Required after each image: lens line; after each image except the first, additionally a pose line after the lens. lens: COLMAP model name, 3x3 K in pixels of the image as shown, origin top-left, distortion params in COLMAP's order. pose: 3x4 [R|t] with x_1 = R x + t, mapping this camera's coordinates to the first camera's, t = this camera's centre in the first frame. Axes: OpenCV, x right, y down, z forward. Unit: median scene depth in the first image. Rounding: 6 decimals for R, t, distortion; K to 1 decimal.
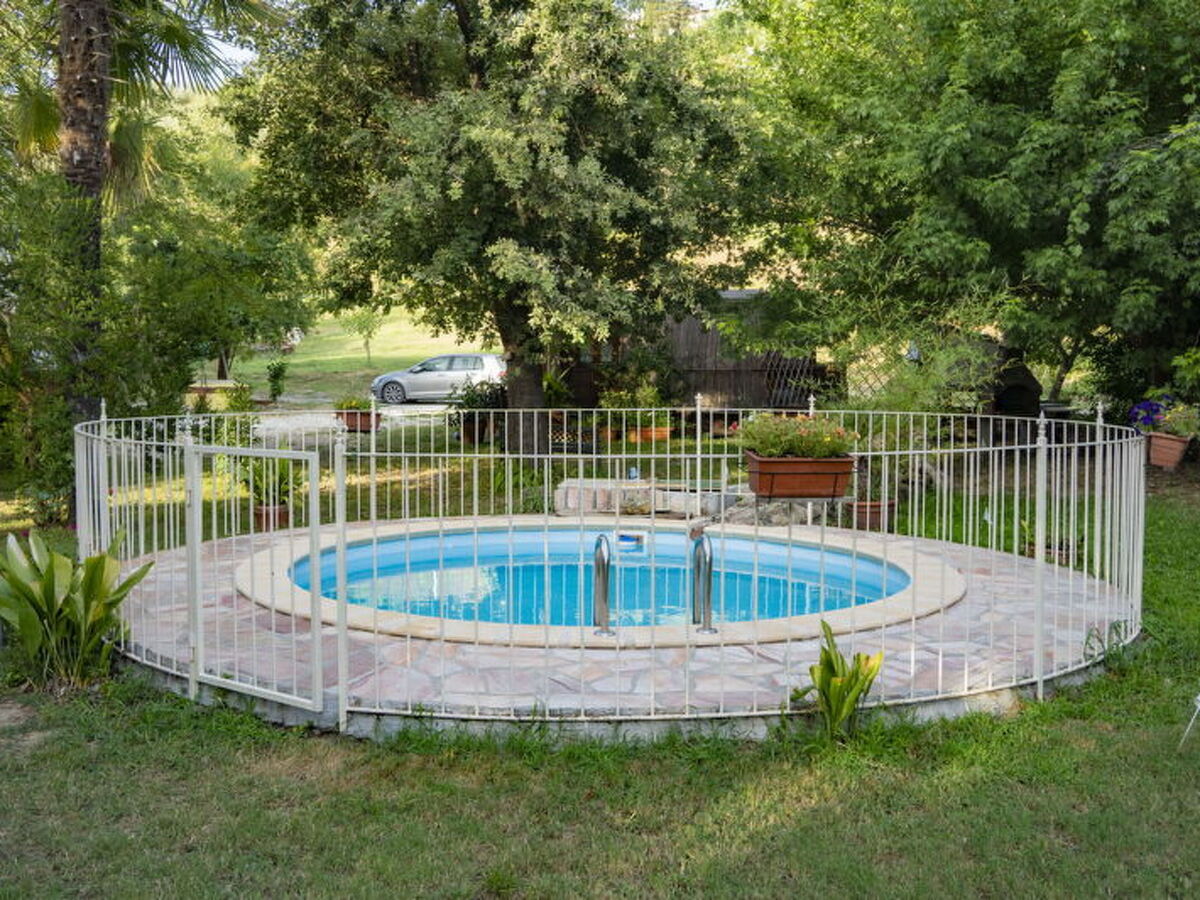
lens RADIAL K [[1035.9, 0, 601.8], [0, 1035.9, 444.1], [0, 0, 1]] dist [-0.055812, 0.046858]
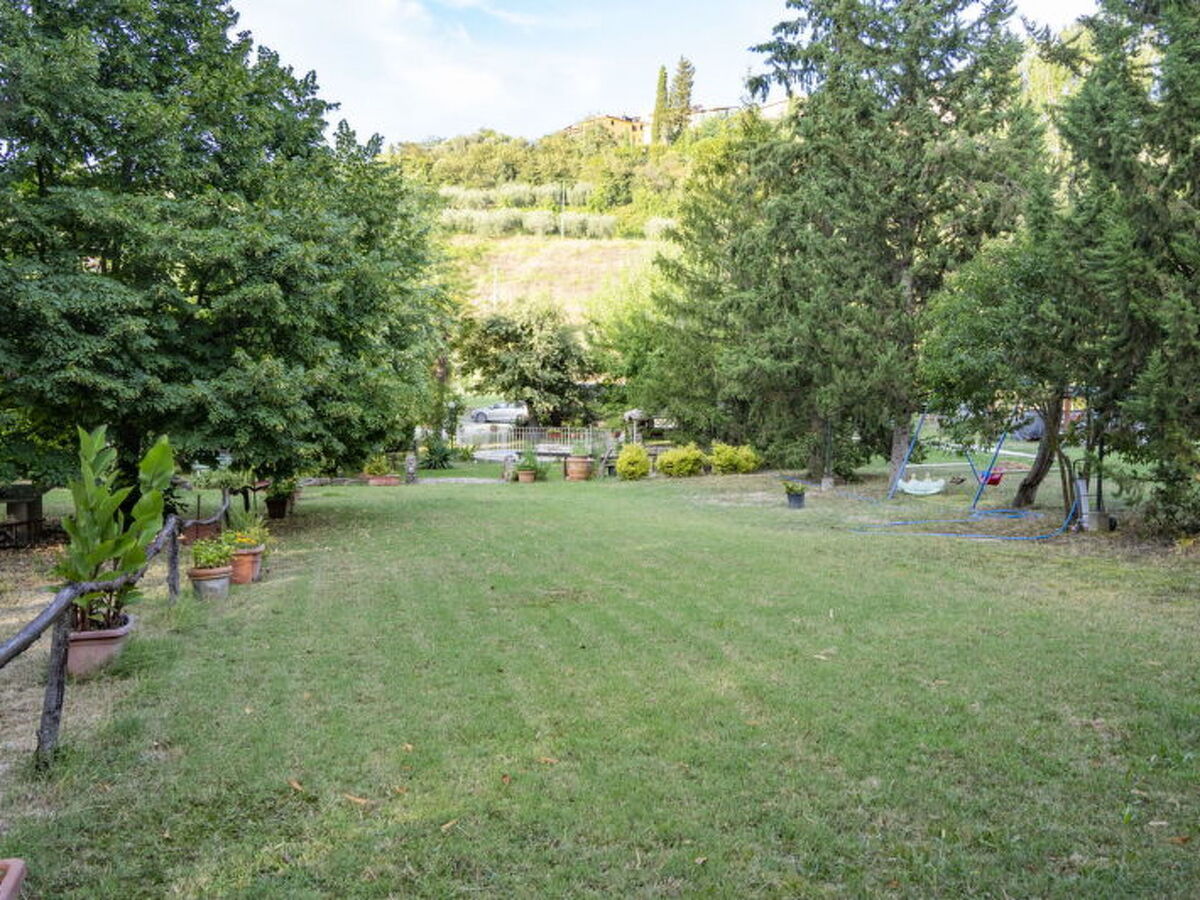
lens RADIAL K [[1035.9, 0, 601.8], [0, 1035.9, 444.1], [0, 0, 1]] dist [-0.055812, 0.046858]
pose [[0.998939, 0.021778, -0.040590, 0.381030], [-0.022441, 0.999621, -0.015956, 0.094449], [0.040227, 0.016850, 0.999048, -3.157693]]
